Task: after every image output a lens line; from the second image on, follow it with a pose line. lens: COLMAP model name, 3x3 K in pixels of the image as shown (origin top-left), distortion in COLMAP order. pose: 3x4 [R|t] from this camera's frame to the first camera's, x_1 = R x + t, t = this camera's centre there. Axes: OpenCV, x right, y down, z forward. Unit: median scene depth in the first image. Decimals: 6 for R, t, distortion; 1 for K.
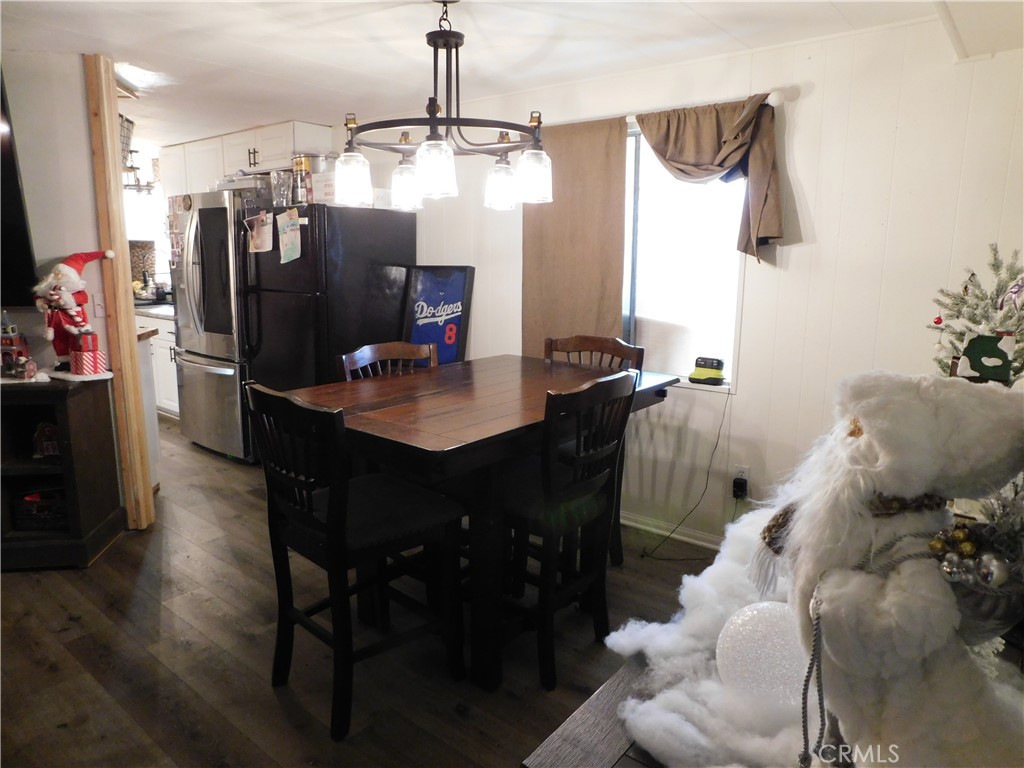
lens RADIAL K [[675.1, 0, 514.3], [0, 675.1, 377.6], [0, 0, 1]] dist [-0.068811, 0.053228]
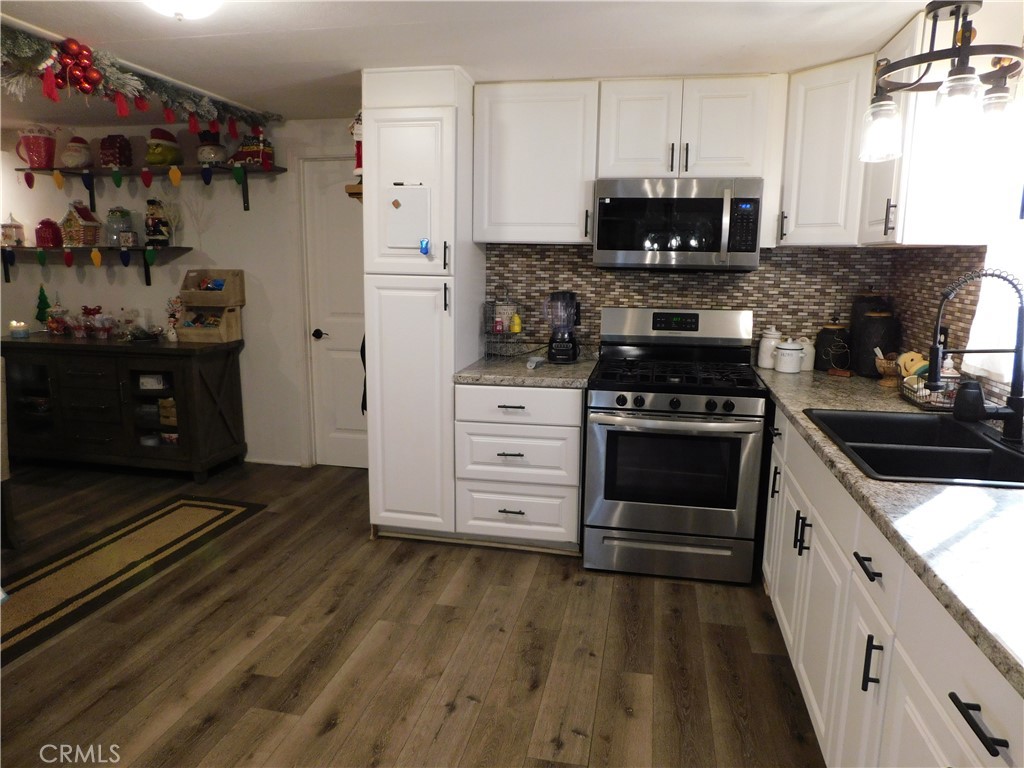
lens RADIAL K [[675.1, 0, 514.2], [0, 675.1, 383.1], [0, 0, 1]] dist [-0.068811, 0.053228]
pose [[0.449432, 0.142953, -0.881802, -0.569004], [-0.170106, 0.982746, 0.072619, -0.202108], [0.876969, 0.117362, 0.465995, 1.060041]]
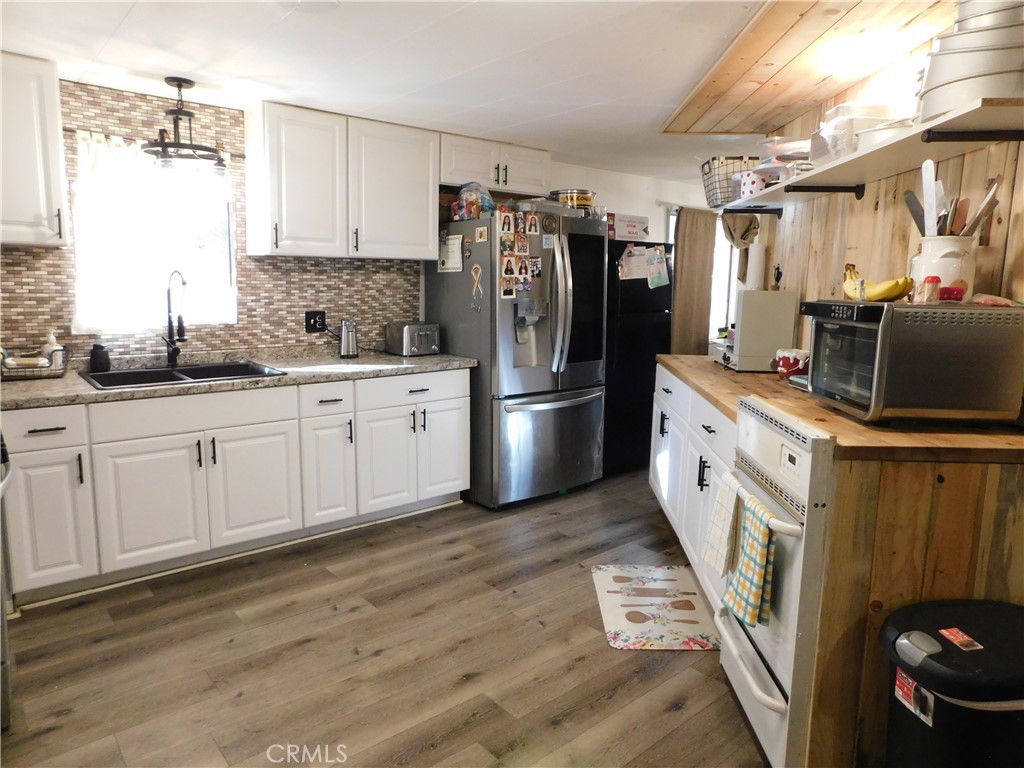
lens RADIAL K [[675.1, 0, 517.5], [0, 675.1, 383.0], [0, 0, 1]] dist [-0.068811, 0.053228]
pose [[0.180818, -0.164315, 0.969694, -1.603819], [0.164110, 0.977163, 0.134979, -0.208305], [-0.969728, 0.134730, 0.203654, 1.005767]]
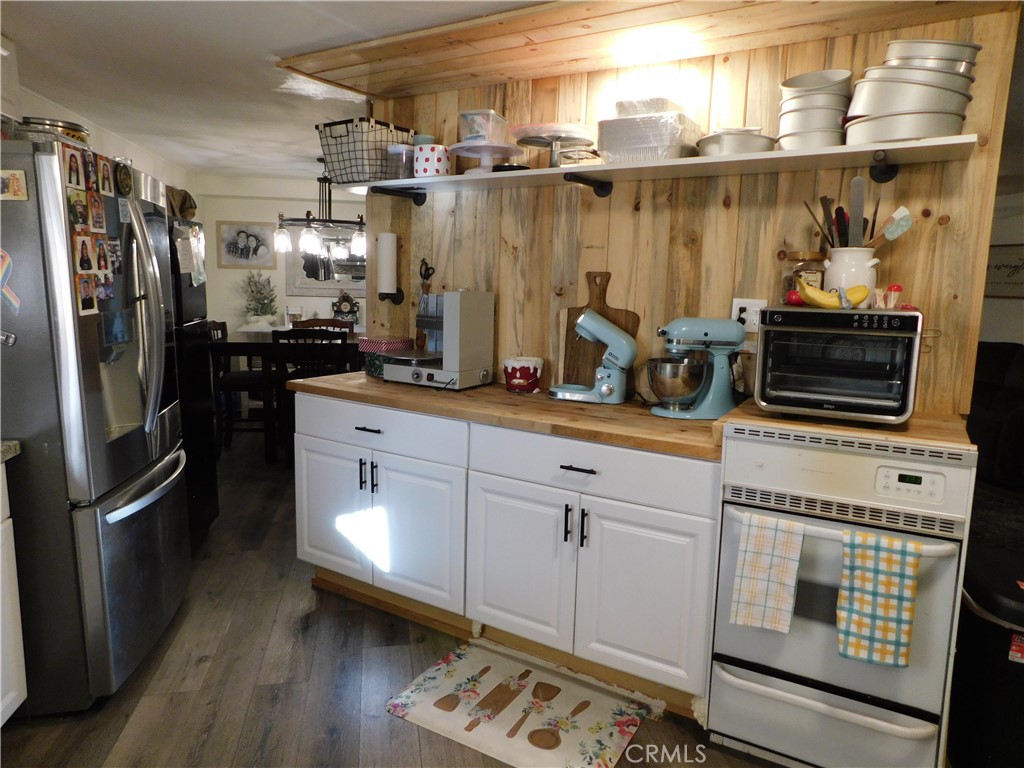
lens RADIAL K [[675.1, 0, 518.0], [0, 675.1, 379.3], [0, 0, 1]] dist [-0.068811, 0.053228]
pose [[-0.768643, -0.127069, 0.626930, -1.204893], [0.079555, 0.953473, 0.290792, -0.273497], [-0.634712, 0.273391, -0.722771, 1.380015]]
